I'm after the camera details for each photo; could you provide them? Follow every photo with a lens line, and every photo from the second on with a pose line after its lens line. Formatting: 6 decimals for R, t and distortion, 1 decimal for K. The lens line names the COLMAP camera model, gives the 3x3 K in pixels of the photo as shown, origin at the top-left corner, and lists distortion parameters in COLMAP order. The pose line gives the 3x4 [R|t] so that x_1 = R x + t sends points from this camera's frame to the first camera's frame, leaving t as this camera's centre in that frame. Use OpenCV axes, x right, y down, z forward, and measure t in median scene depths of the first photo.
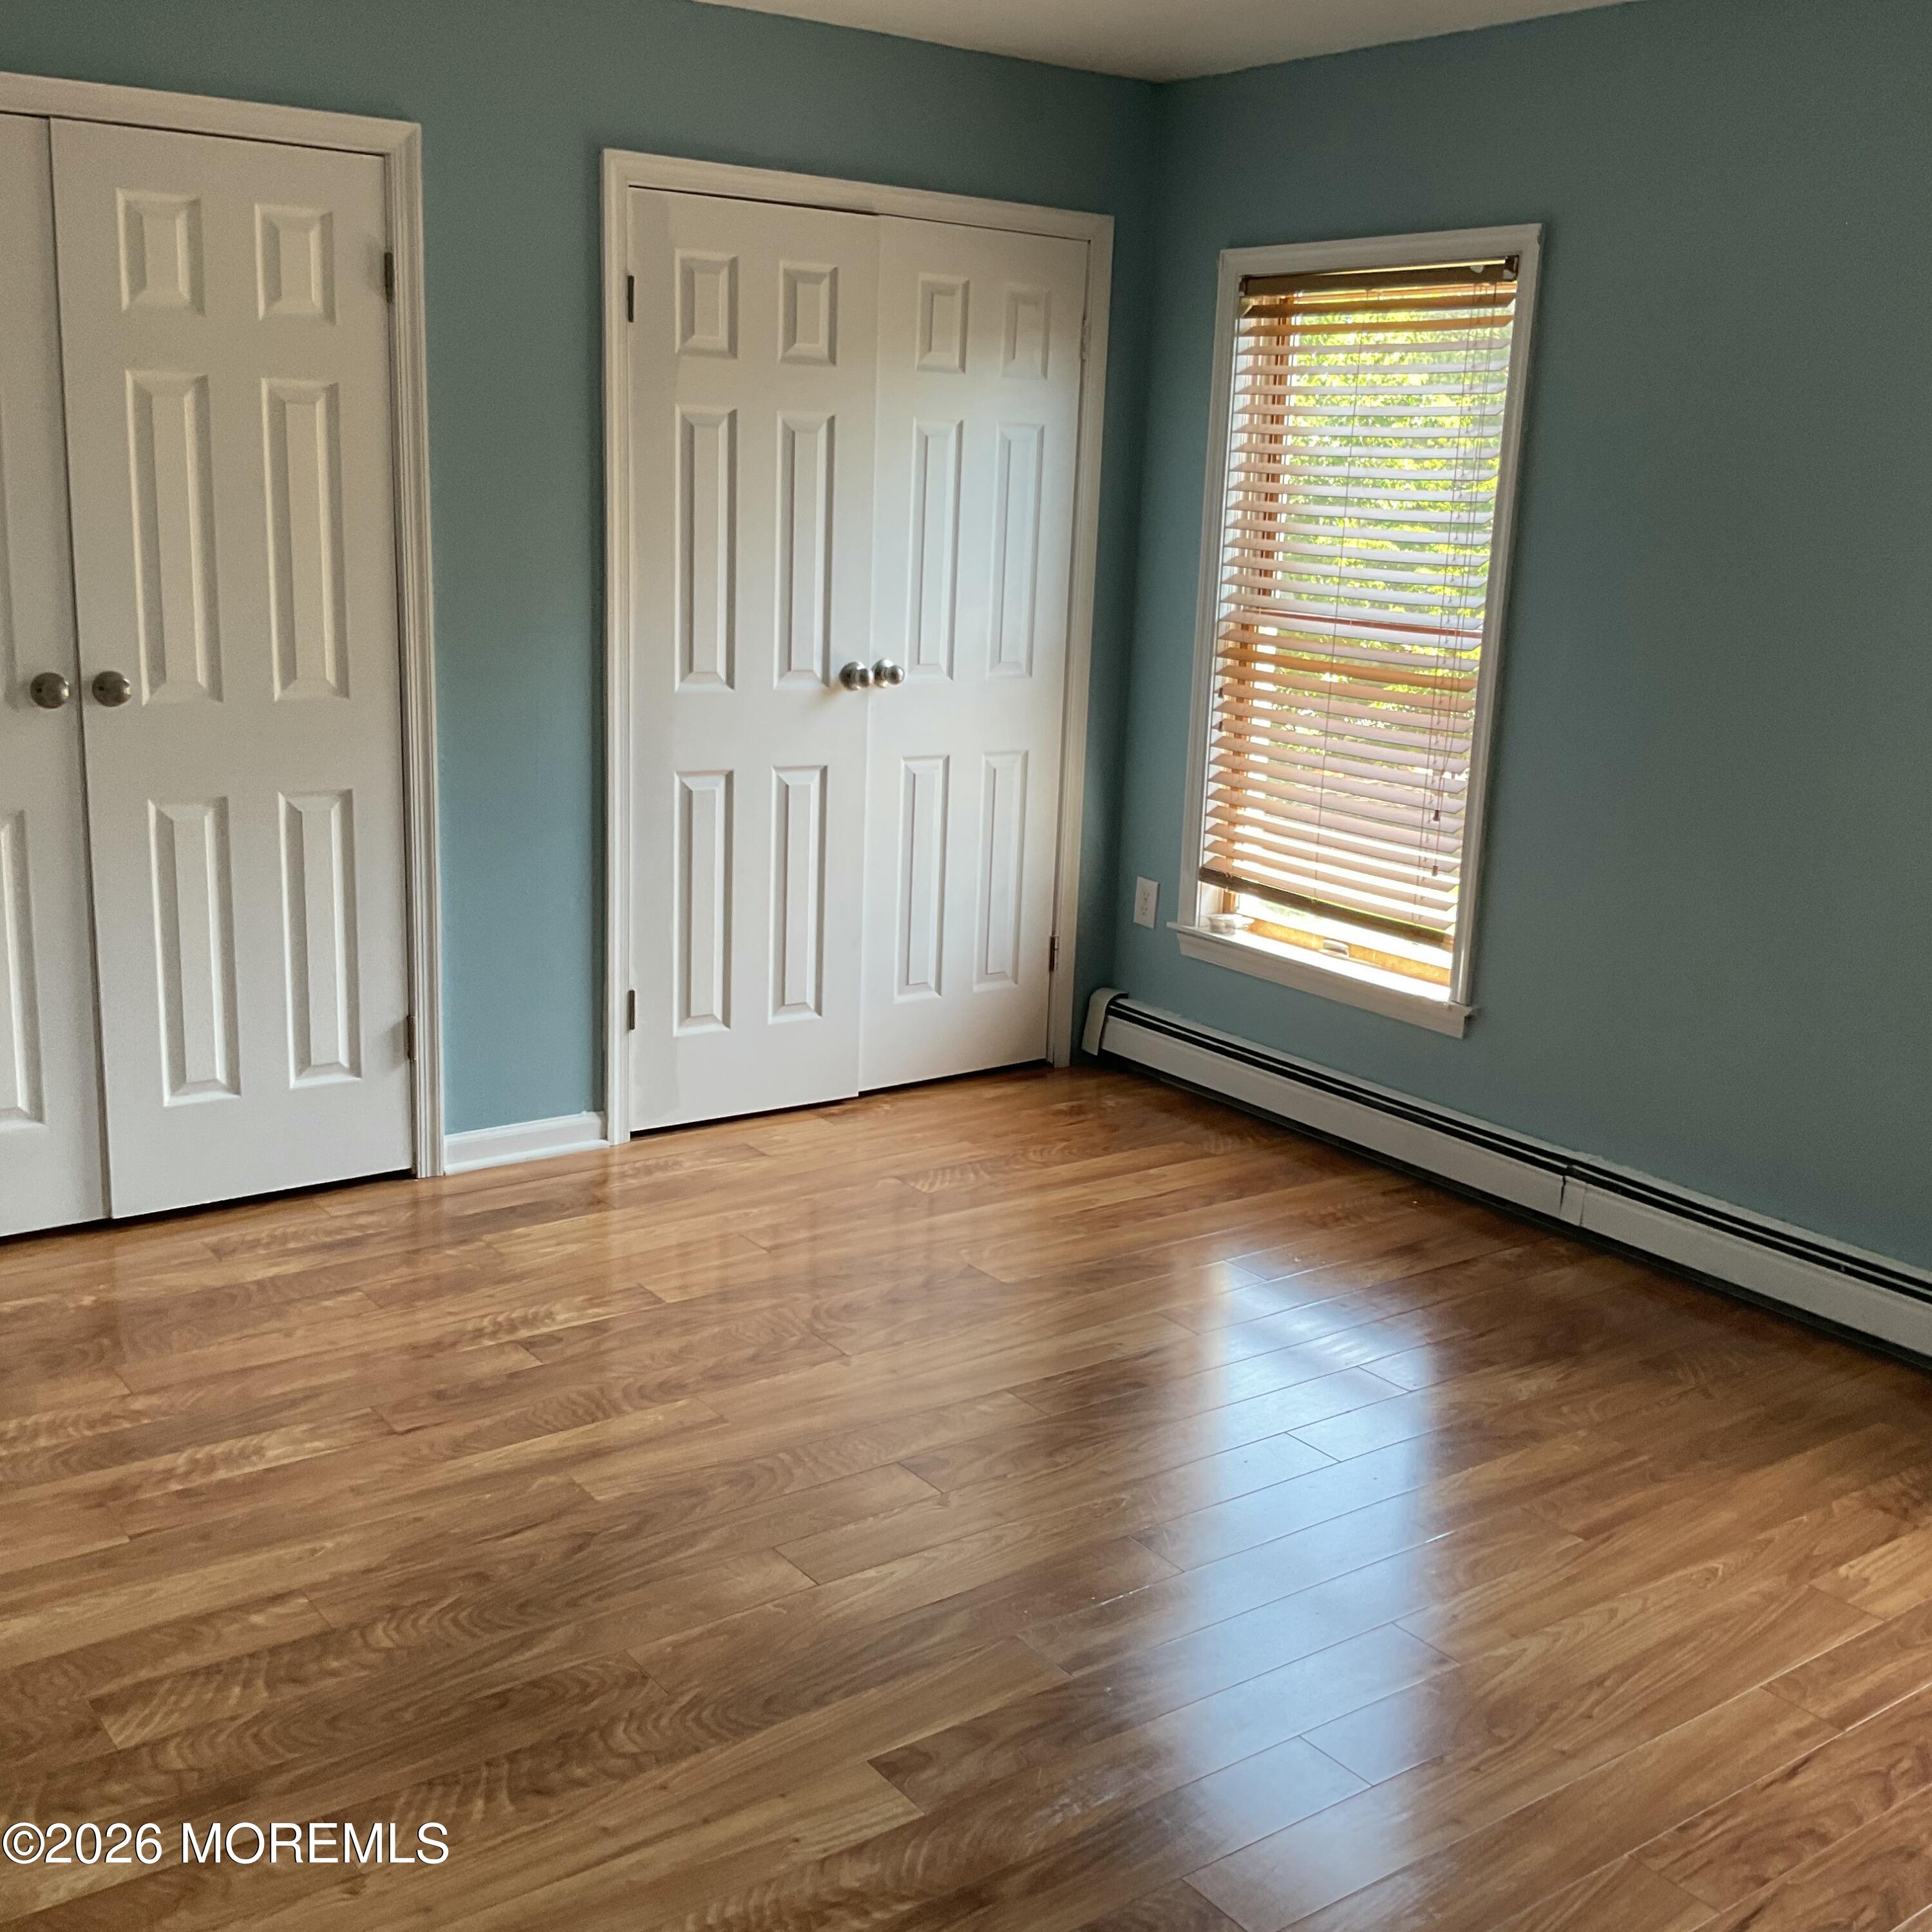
lens RADIAL K [[2141.0, 0, 962.9], [0, 2141.0, 955.0], [0, 0, 1]] dist [0.137479, -0.316583]
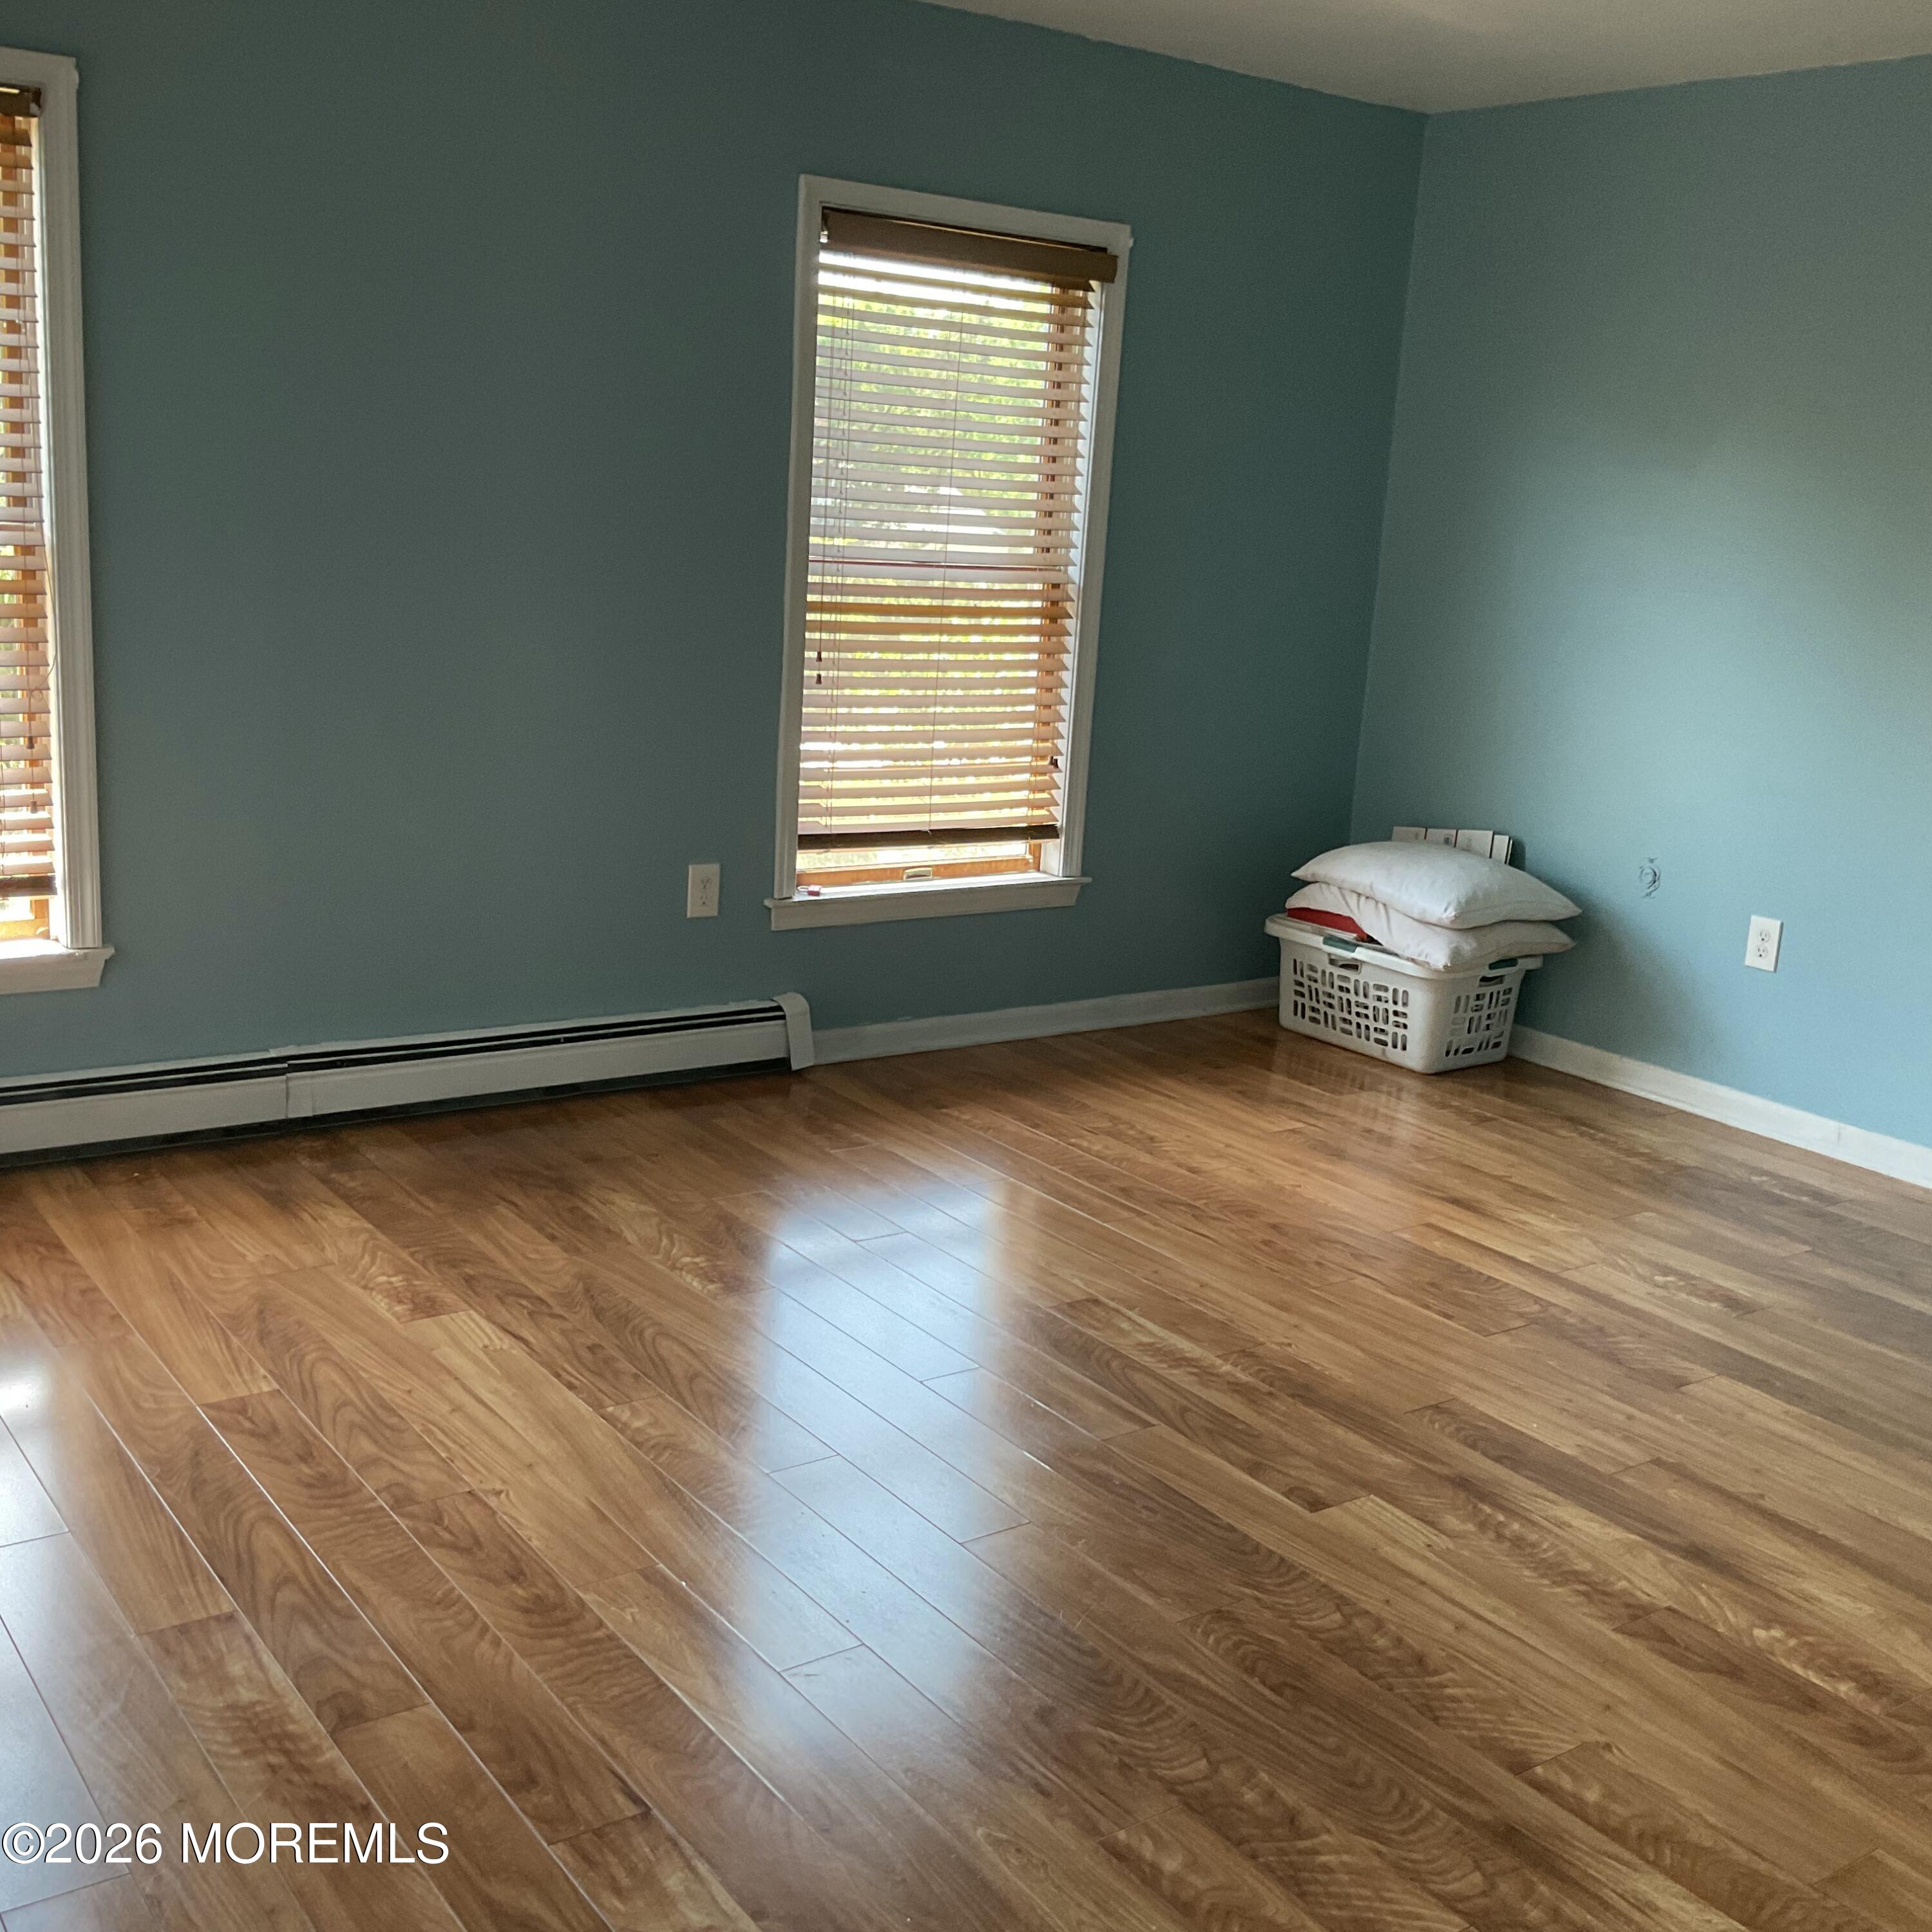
lens RADIAL K [[2141.0, 0, 962.9], [0, 2141.0, 955.0], [0, 0, 1]] dist [0.137479, -0.316583]
pose [[0.007846, -0.256265, 0.966575, -0.764246], [0.161980, 0.954164, 0.251660, -0.172056], [-0.986763, 0.154591, 0.048997, 0.742267]]
